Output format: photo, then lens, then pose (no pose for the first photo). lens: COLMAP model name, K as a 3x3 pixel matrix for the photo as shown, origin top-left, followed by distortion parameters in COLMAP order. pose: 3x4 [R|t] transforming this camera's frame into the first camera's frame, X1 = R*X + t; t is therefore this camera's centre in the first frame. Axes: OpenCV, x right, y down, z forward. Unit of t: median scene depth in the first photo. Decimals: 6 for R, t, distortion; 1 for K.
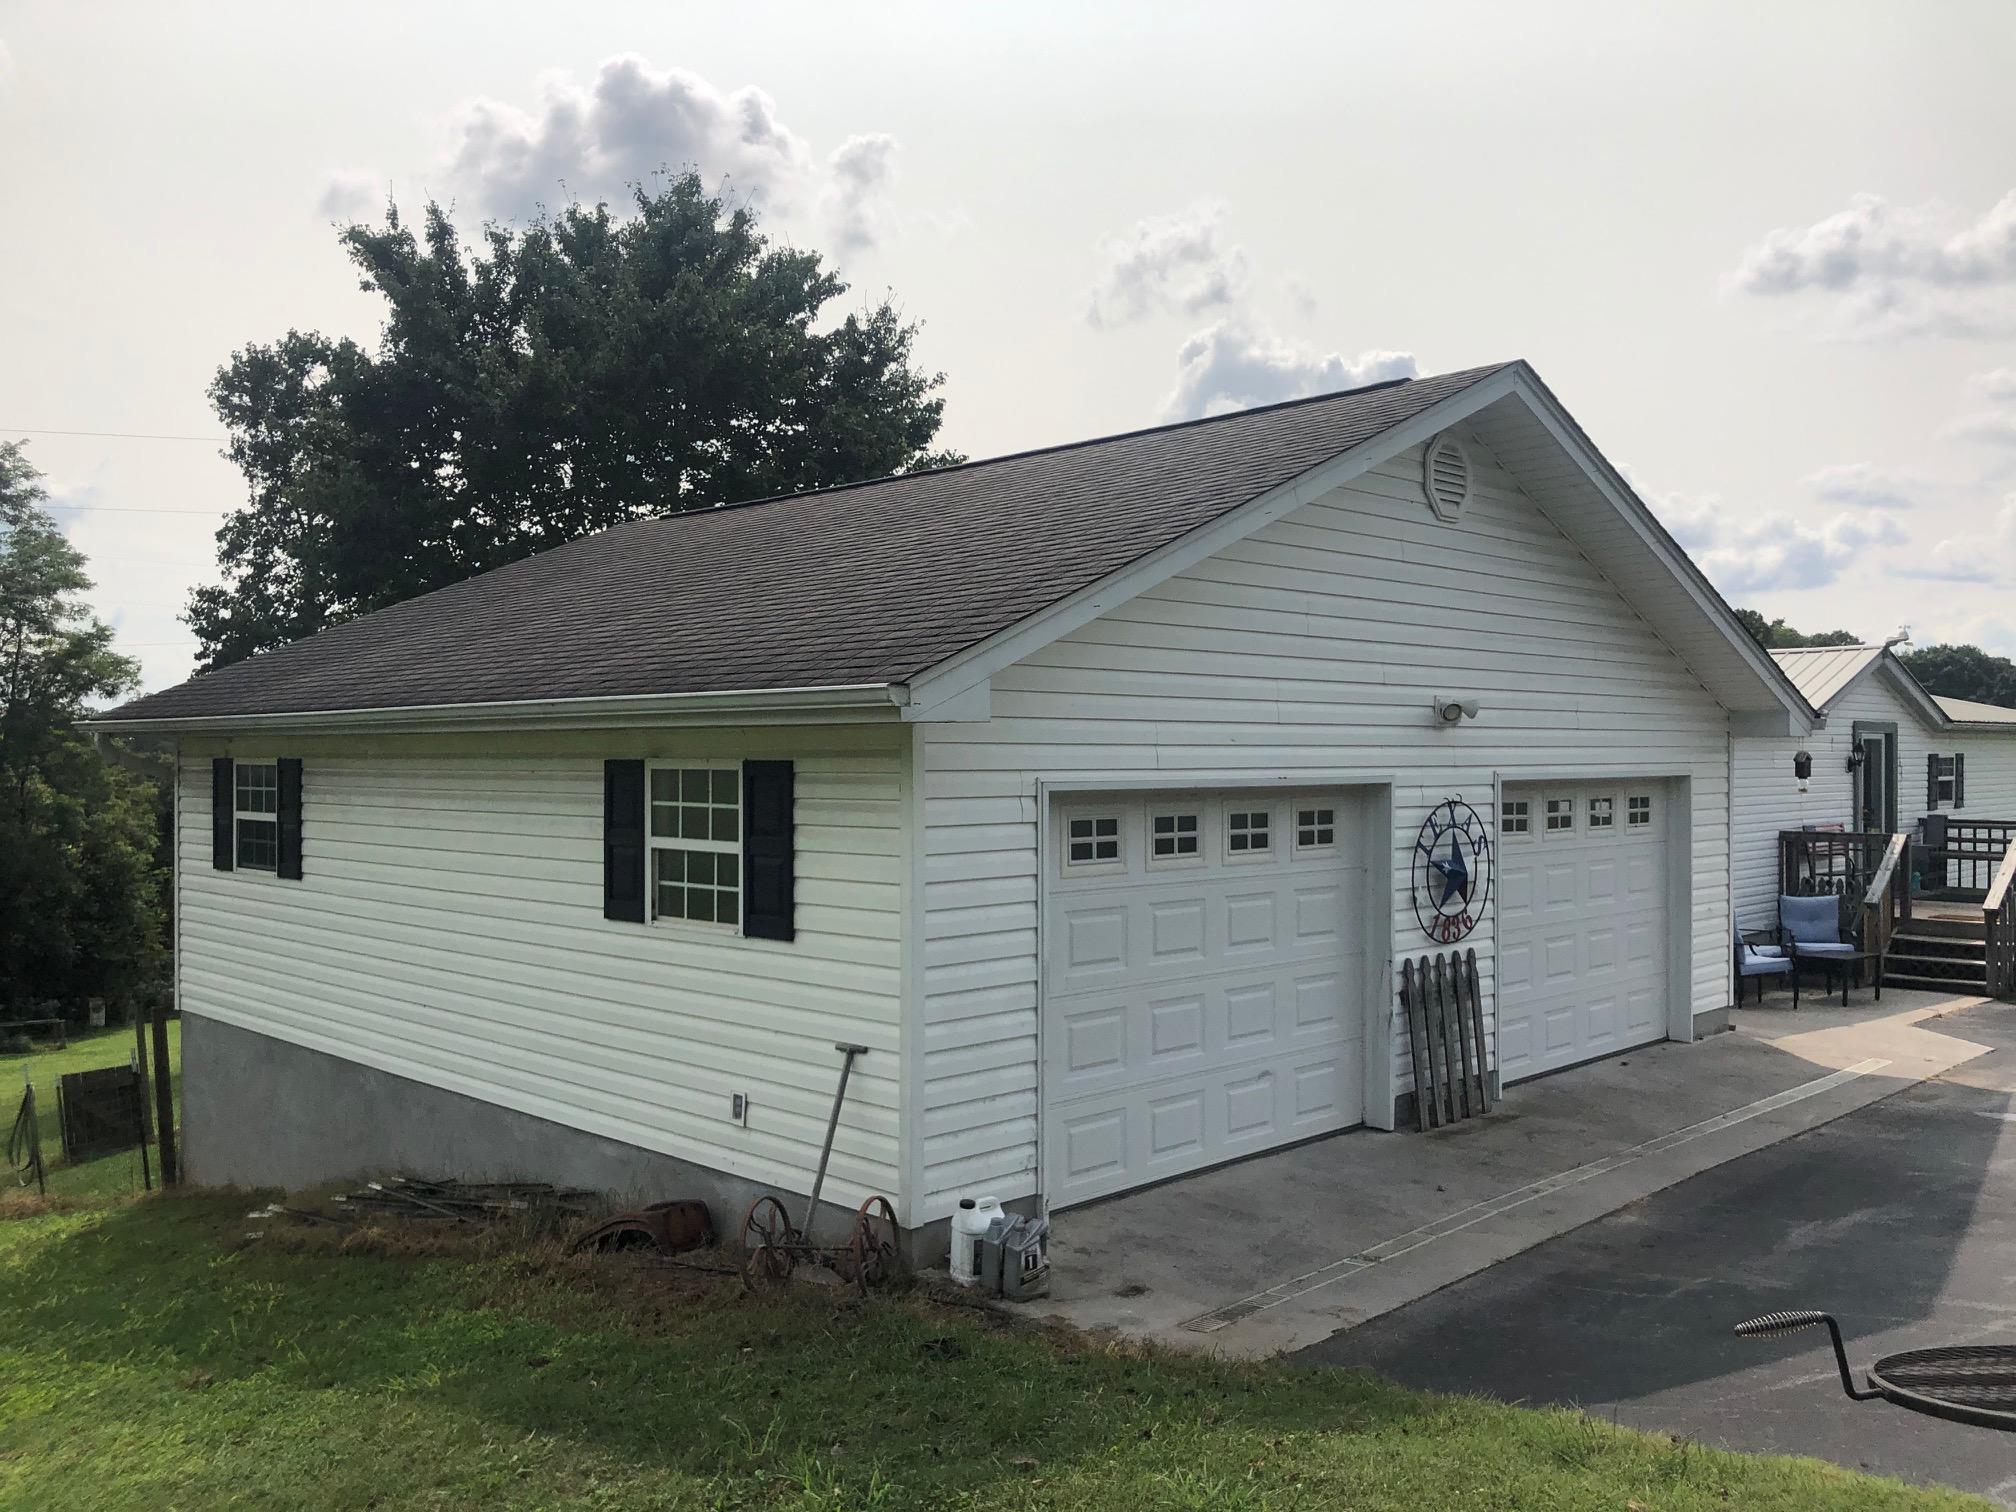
lens RADIAL K [[1663.9, 0, 1011.8], [0, 1663.9, 770.0], [0, 0, 1]] dist [0.030153, -0.052306]
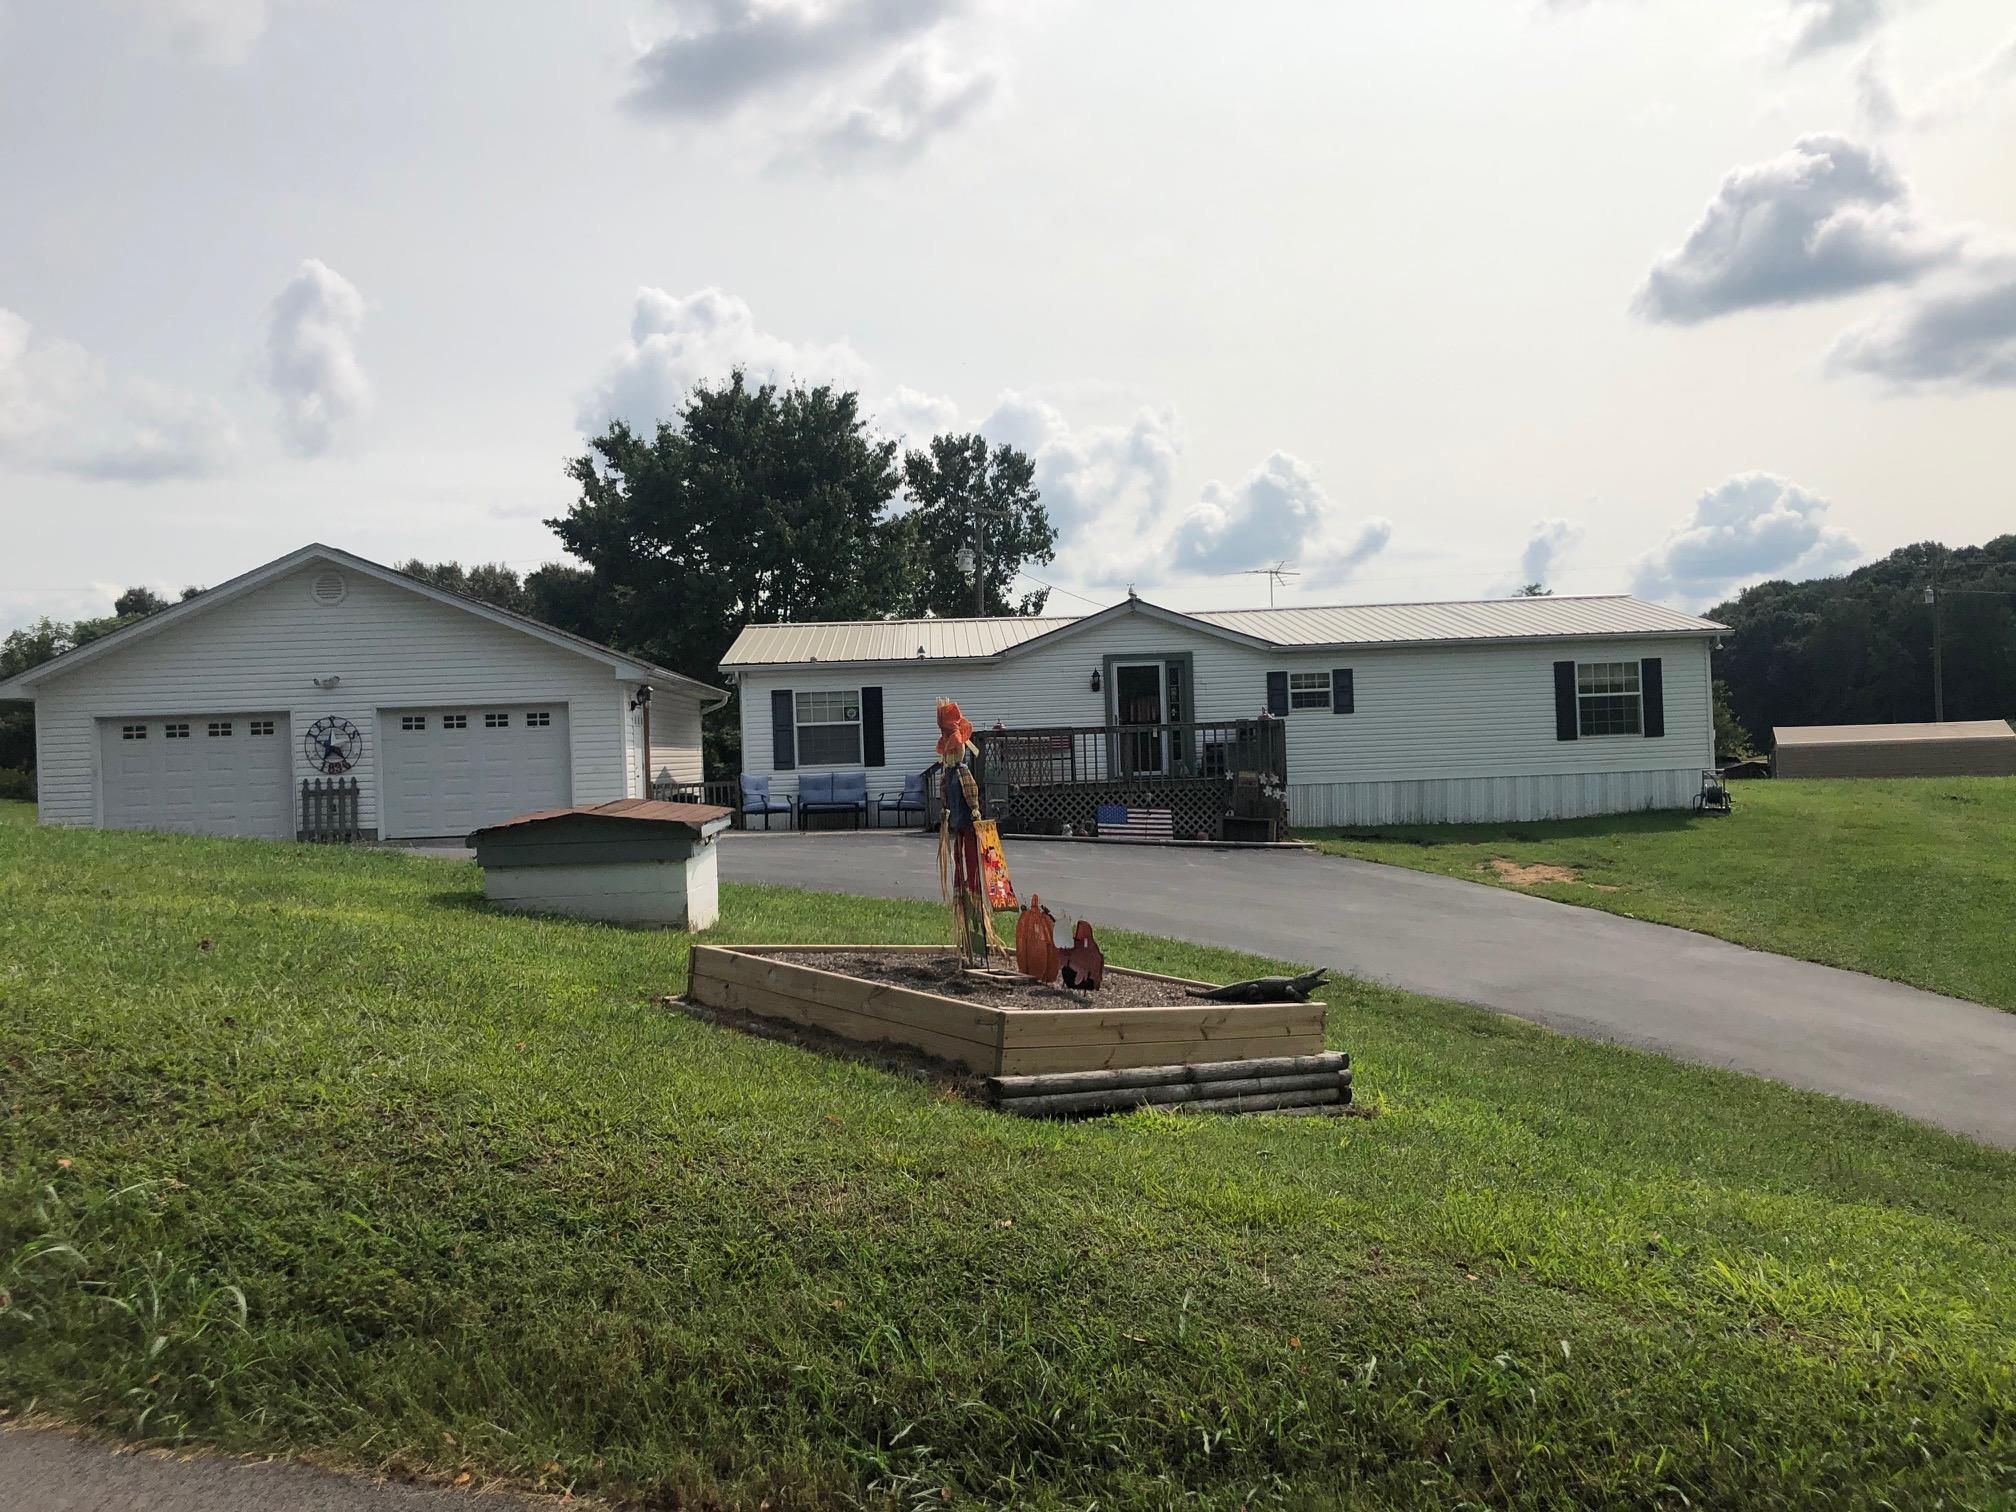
lens RADIAL K [[1663.9, 0, 999.9], [0, 1663.9, 748.8], [0, 0, 1]] dist [0.030153, -0.052306]
pose [[0.740481, -0.009899, -0.672004, 1.300724], [0.025557, 0.999583, 0.013436, 0.027943], [0.671591, -0.027124, 0.740426, -0.087566]]
